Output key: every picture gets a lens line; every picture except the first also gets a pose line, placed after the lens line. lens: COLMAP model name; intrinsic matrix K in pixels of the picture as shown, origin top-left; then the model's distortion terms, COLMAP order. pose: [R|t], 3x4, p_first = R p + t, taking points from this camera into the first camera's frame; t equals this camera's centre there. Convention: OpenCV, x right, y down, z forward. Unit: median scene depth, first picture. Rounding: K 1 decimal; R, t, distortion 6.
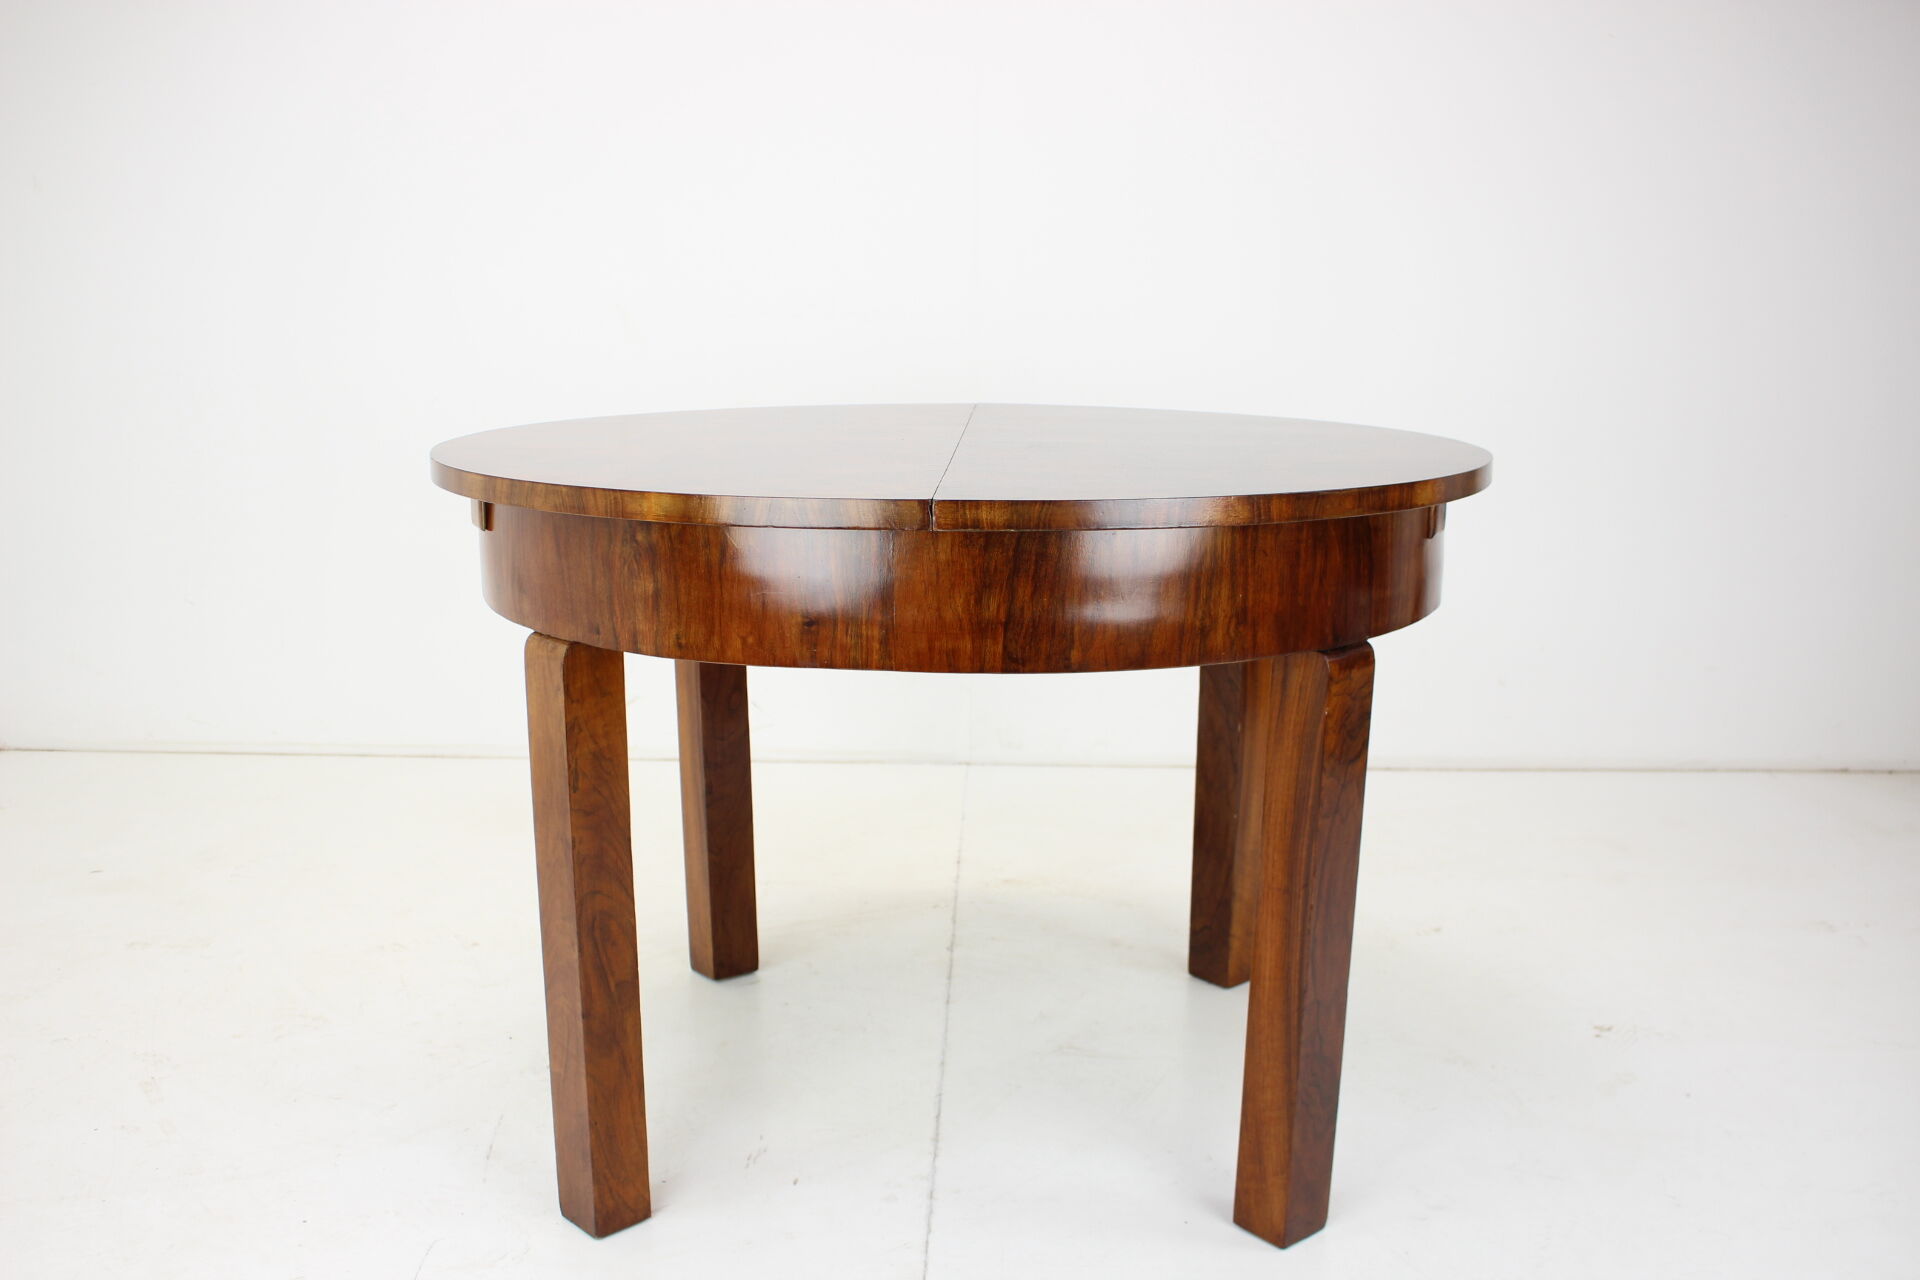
lens RADIAL K [[1770.9, 0, 960.0], [0, 1770.9, 640.0], [0, 0, 1]] dist [-0.153818, 0.135607]
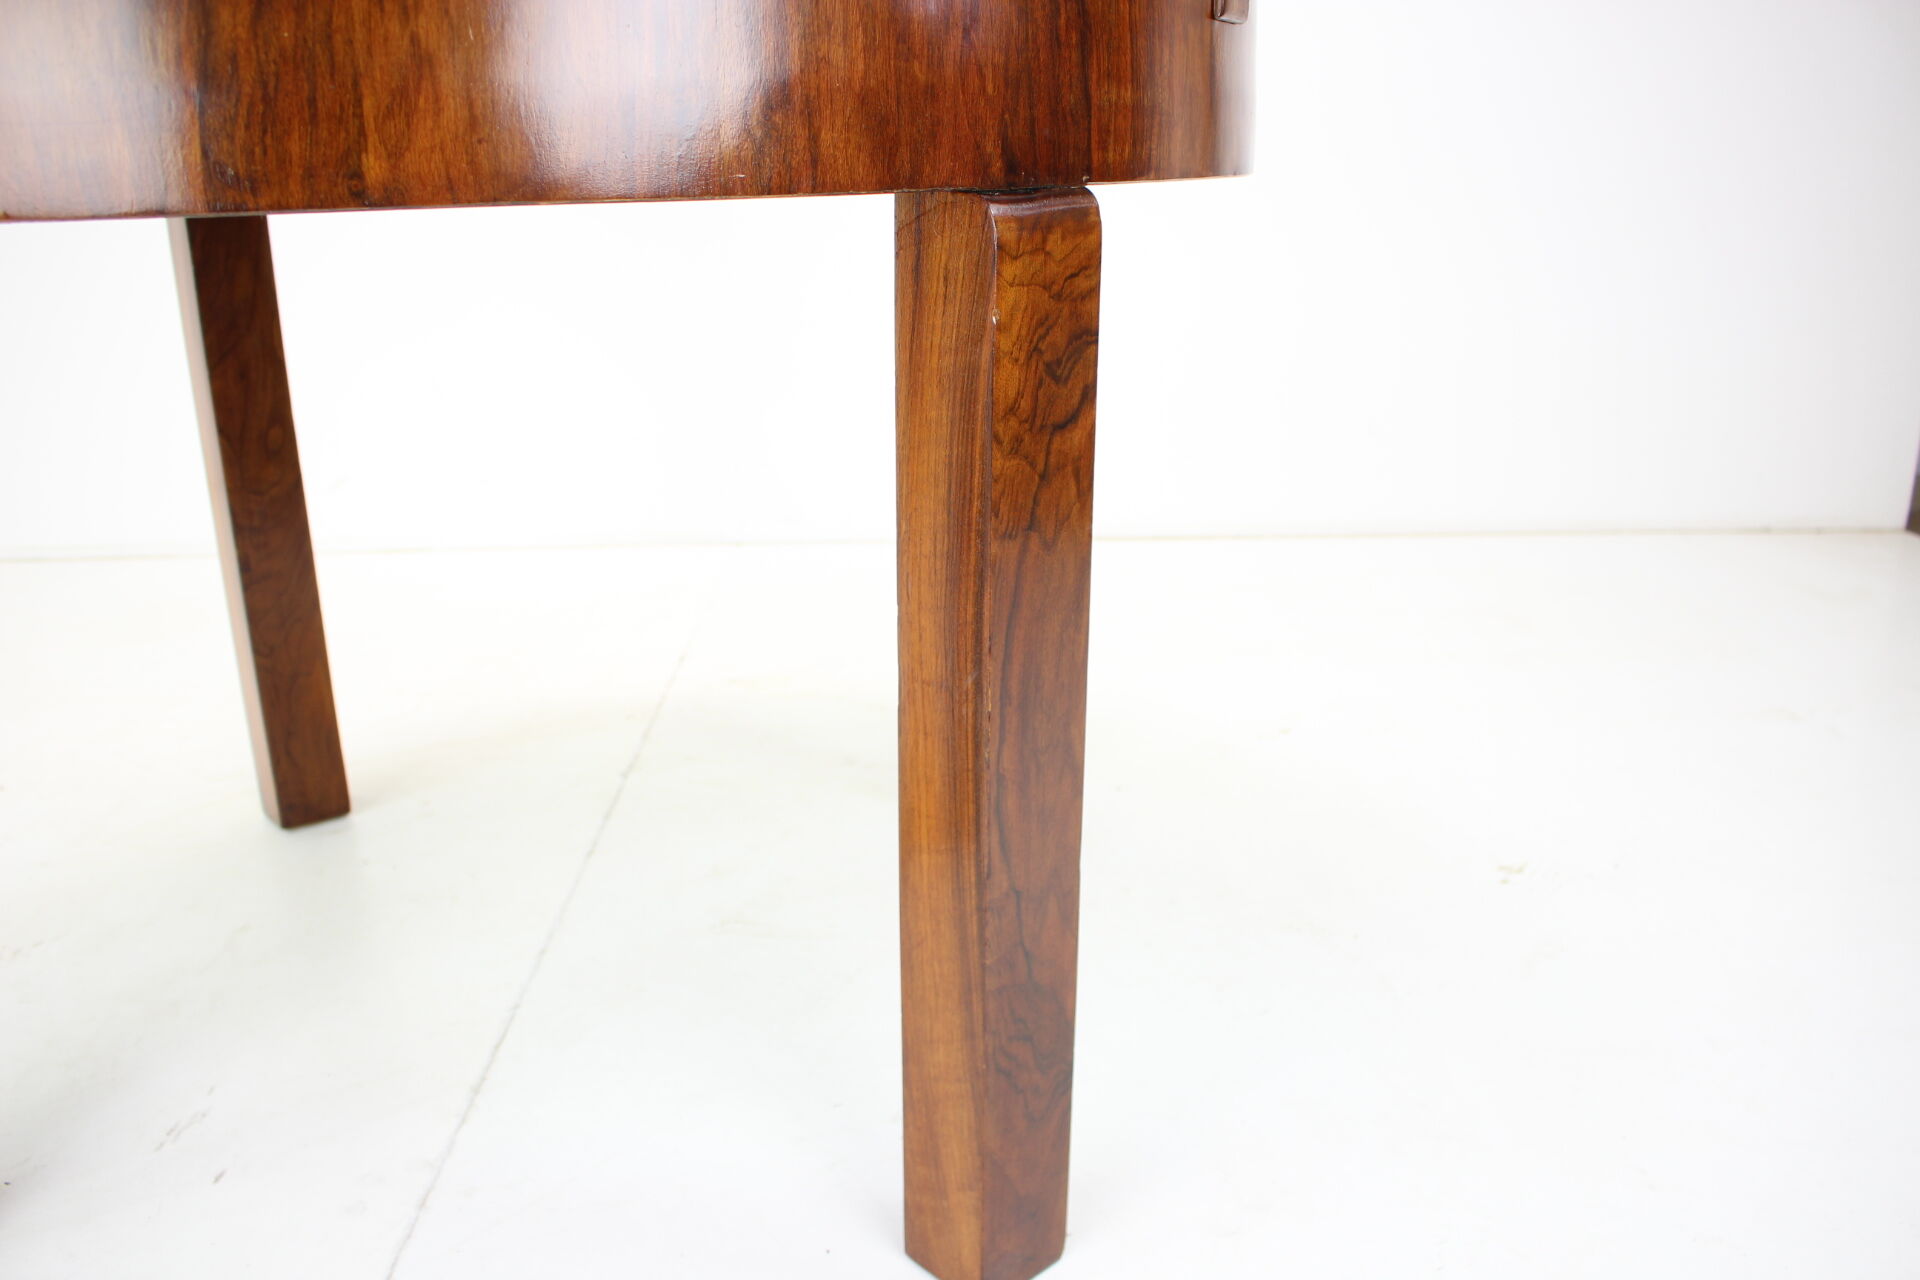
lens RADIAL K [[1626.6, 0, 960.0], [0, 1626.6, 640.0], [0, 0, 1]] dist [-0.166134, 0.136989]
pose [[0.998490, -0.029970, 0.046039, 0.170279], [0.024715, 0.993540, 0.110759, 0.077122], [-0.049062, -0.109454, 0.992780, 0.530423]]
